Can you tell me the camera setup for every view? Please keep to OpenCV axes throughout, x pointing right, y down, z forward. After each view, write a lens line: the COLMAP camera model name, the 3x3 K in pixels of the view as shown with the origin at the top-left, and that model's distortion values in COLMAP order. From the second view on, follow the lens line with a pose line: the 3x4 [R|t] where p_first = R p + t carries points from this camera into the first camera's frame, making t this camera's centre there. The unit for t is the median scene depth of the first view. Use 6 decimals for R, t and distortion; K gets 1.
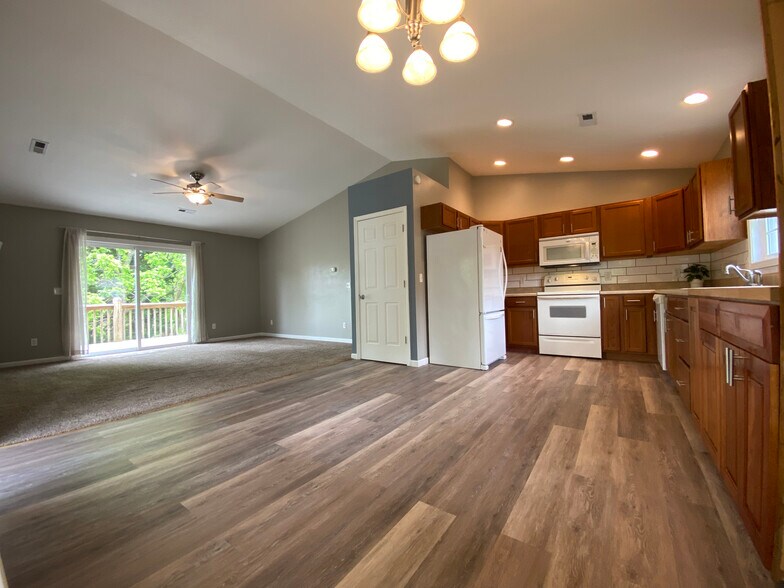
lens RADIAL K [[317.4, 0, 390.1], [0, 317.4, 292.6], [0, 0, 1]] dist [0.045223, -0.036009]
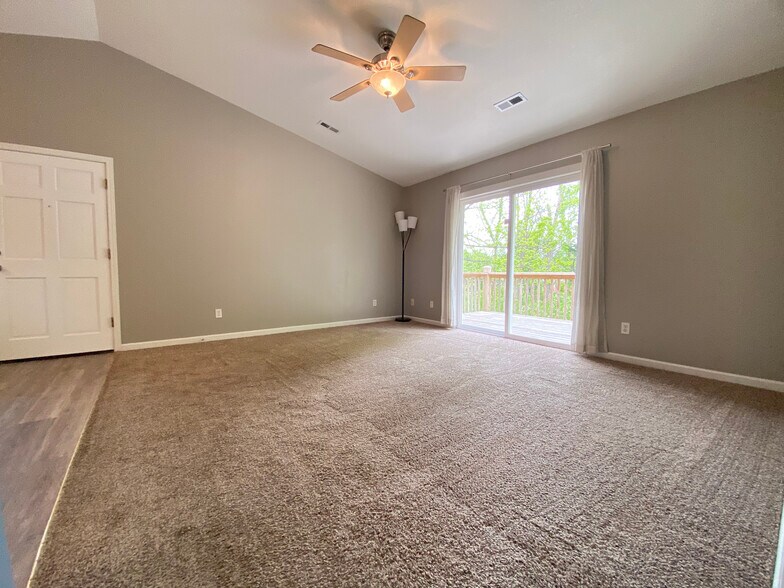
lens RADIAL K [[317.2, 0, 394.5], [0, 317.2, 293.8], [0, 0, 1]] dist [-0.001058, -0.012462]
pose [[-0.287175, 0.091604, -0.953488, -0.068060], [0.012118, 0.995685, 0.092008, 0.025527], [0.957802, 0.014868, -0.287045, 1.688129]]
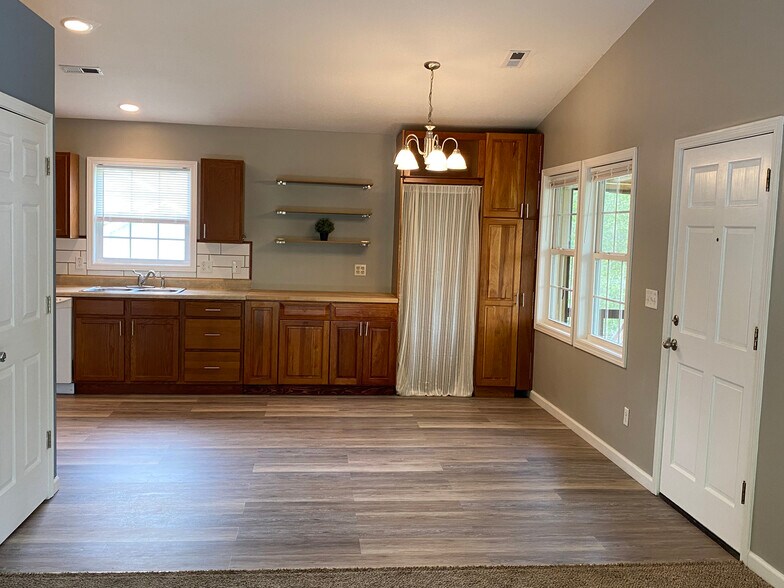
lens RADIAL K [[788.9, 0, 392.0], [0, 788.9, 294.0], [0, 0, 1]] dist [0.160535, -0.002403]
pose [[-0.666509, -0.057497, 0.743276, -1.242001], [-0.022794, 0.998127, 0.056772, -0.135169], [-0.745148, 0.020896, -0.666571, 1.656321]]
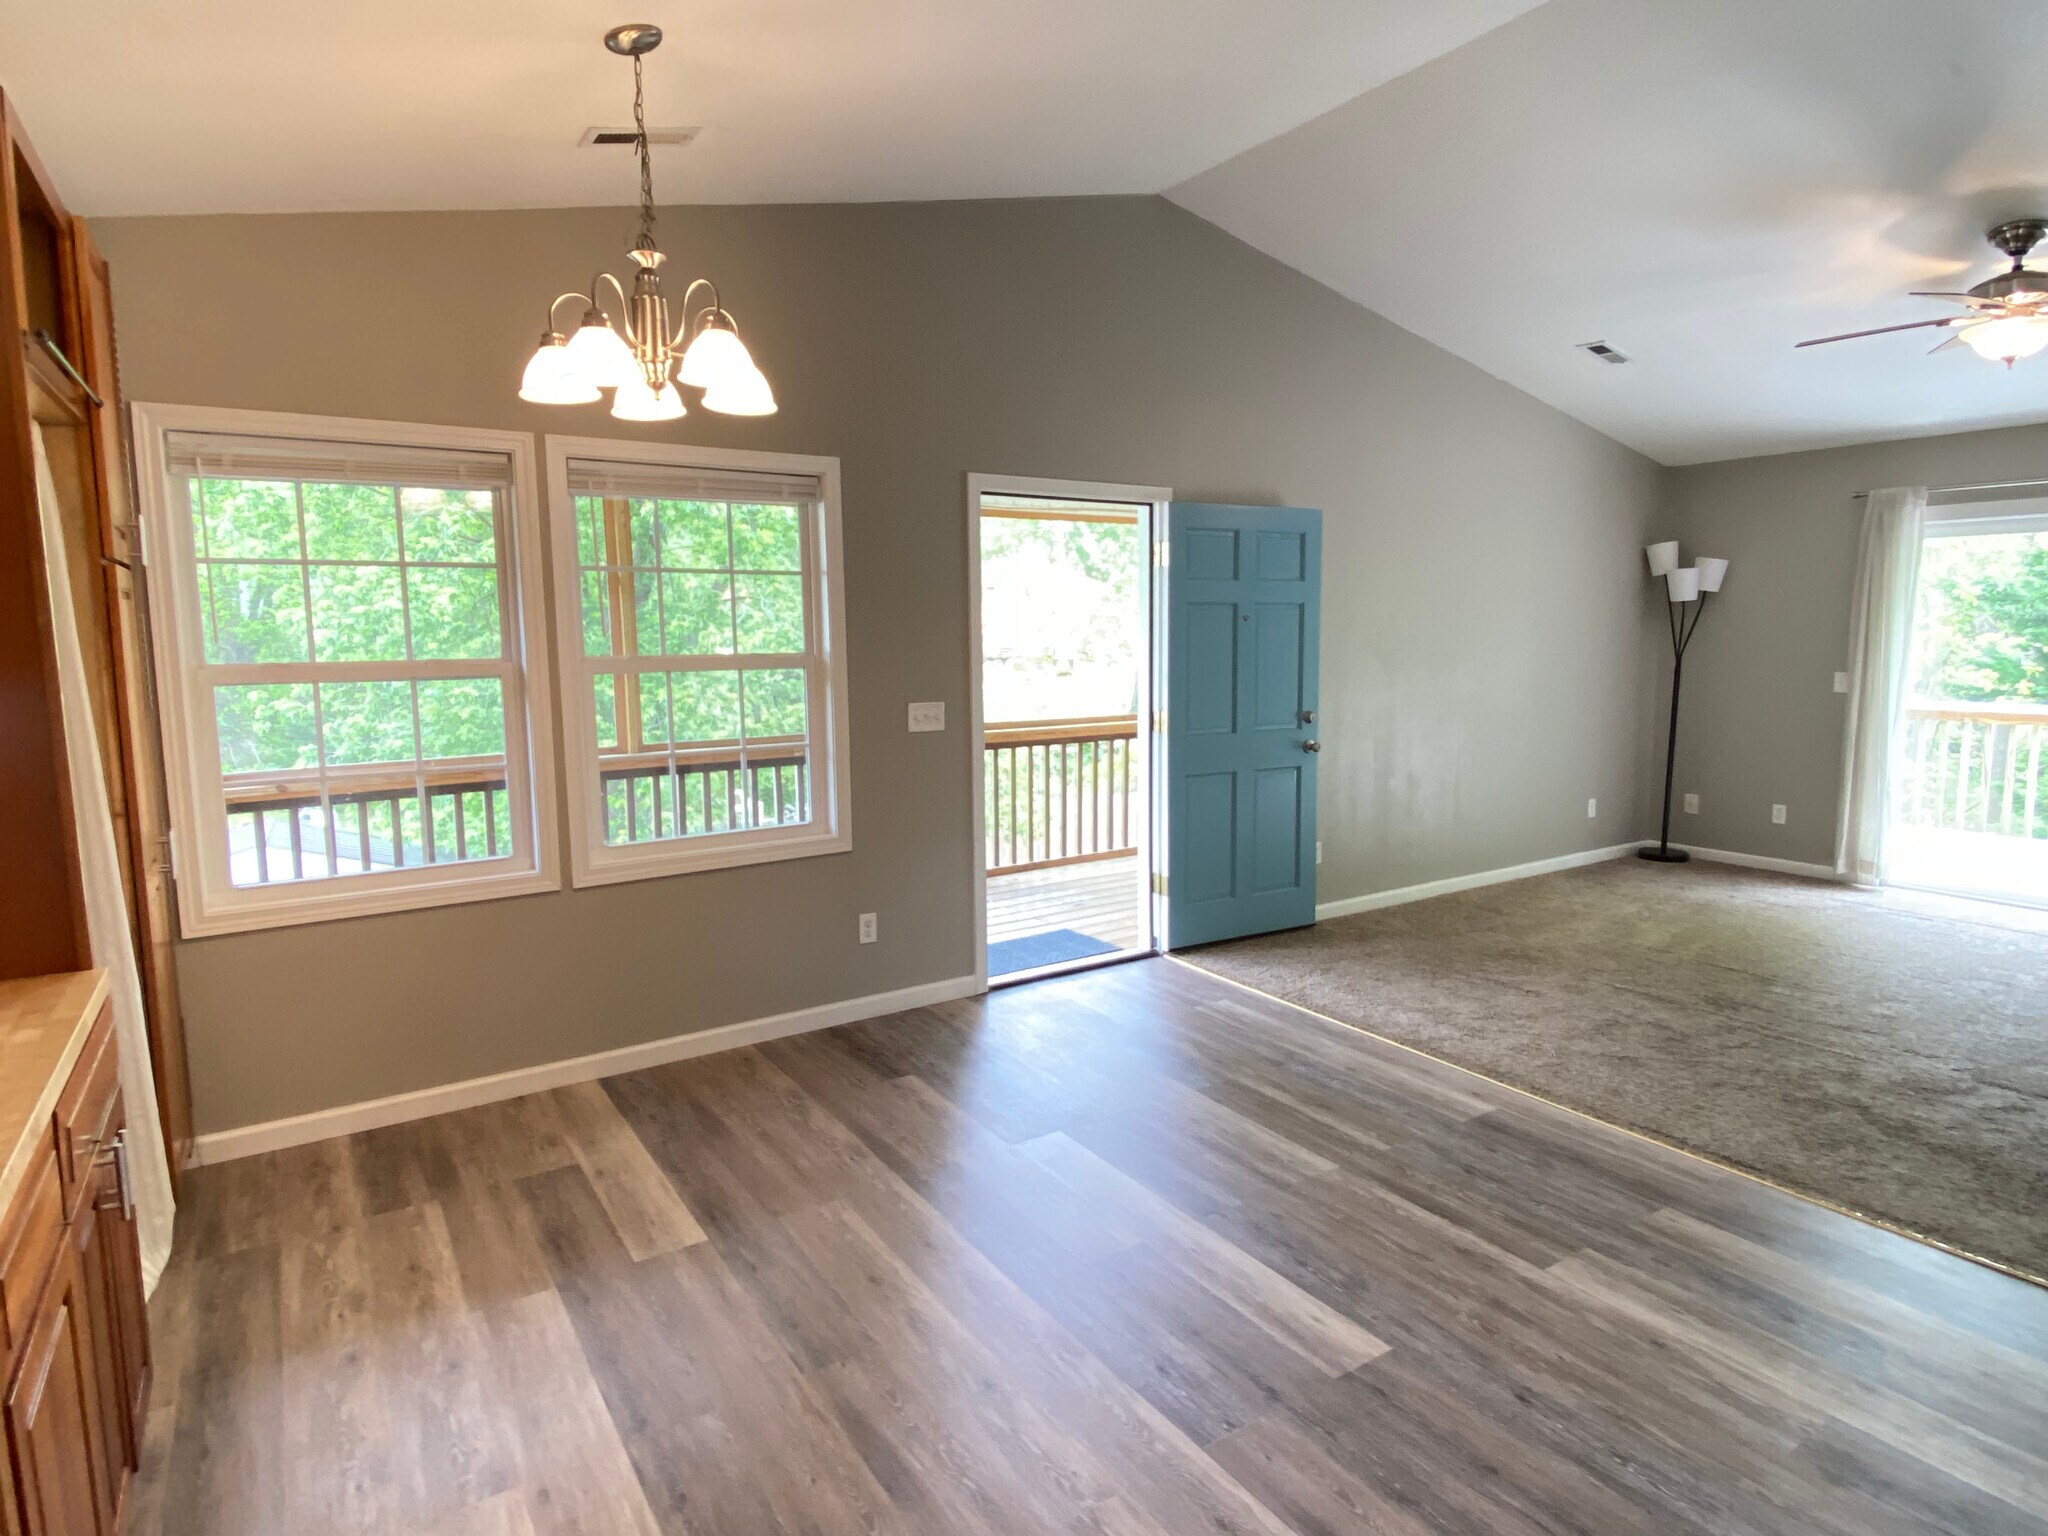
lens RADIAL K [[1123.7, 0, 1019.1], [0, 1123.7, 762.7], [0, 0, 1]] dist [0.063524, -0.062718]
pose [[-0.362326, 0.142447, -0.921102, 0.663595], [0.031183, 0.989552, 0.140766, -0.180427], [0.931530, 0.022280, -0.362982, 0.913866]]
